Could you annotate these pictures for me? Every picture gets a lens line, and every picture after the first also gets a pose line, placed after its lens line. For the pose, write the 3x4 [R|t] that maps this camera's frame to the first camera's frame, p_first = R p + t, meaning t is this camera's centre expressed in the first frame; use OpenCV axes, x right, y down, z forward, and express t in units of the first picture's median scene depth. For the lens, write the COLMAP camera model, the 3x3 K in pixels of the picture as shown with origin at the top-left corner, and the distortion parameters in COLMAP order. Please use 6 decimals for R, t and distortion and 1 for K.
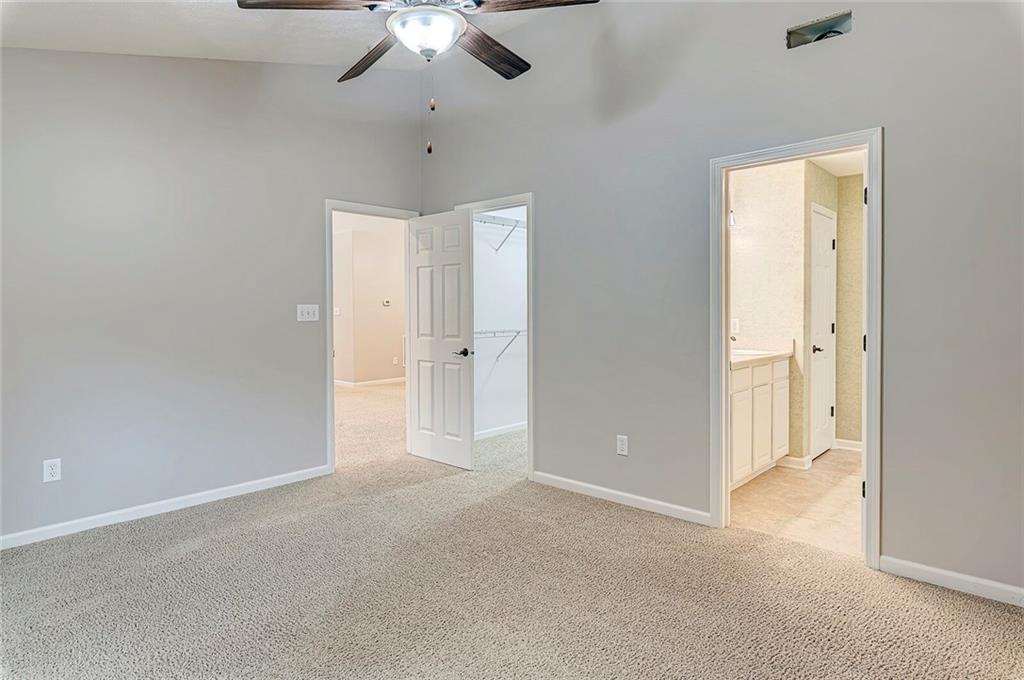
lens RADIAL K [[576.8, 0, 509.0], [0, 576.8, 338.0], [0, 0, 1]] dist [-0.000397, 0.003730]
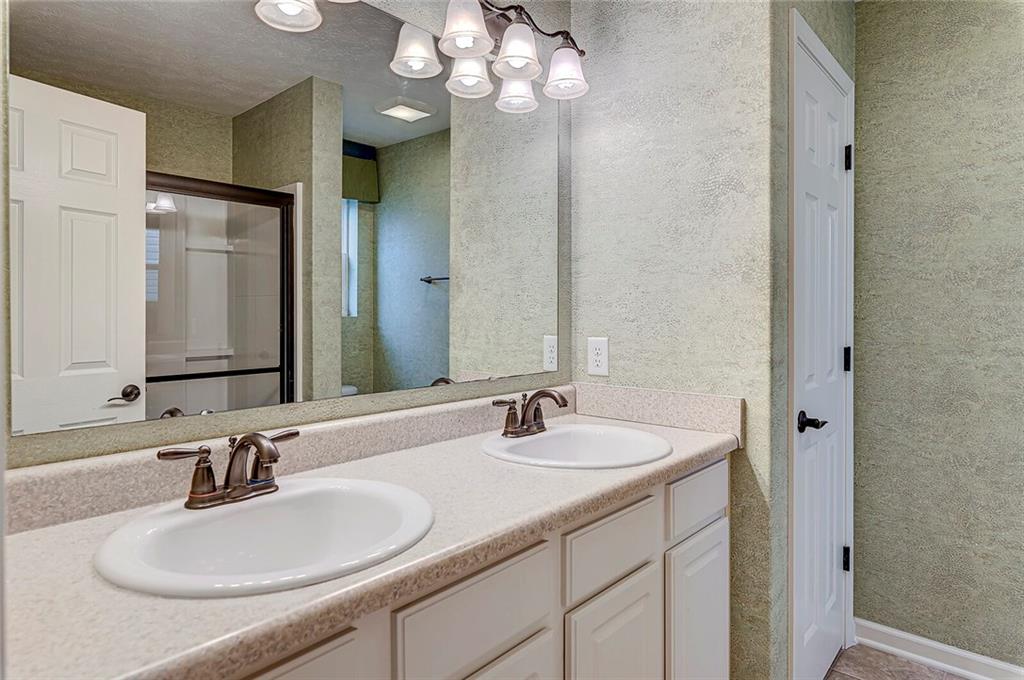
lens RADIAL K [[576.8, 0, 515.0], [0, 576.8, 330.4], [0, 0, 1]] dist [-0.000397, 0.003730]
pose [[0.999763, 0.002554, 0.021628, 0.349844], [-0.002257, 0.999903, -0.013720, -0.034426], [-0.021661, 0.013668, 0.999672, 0.657383]]
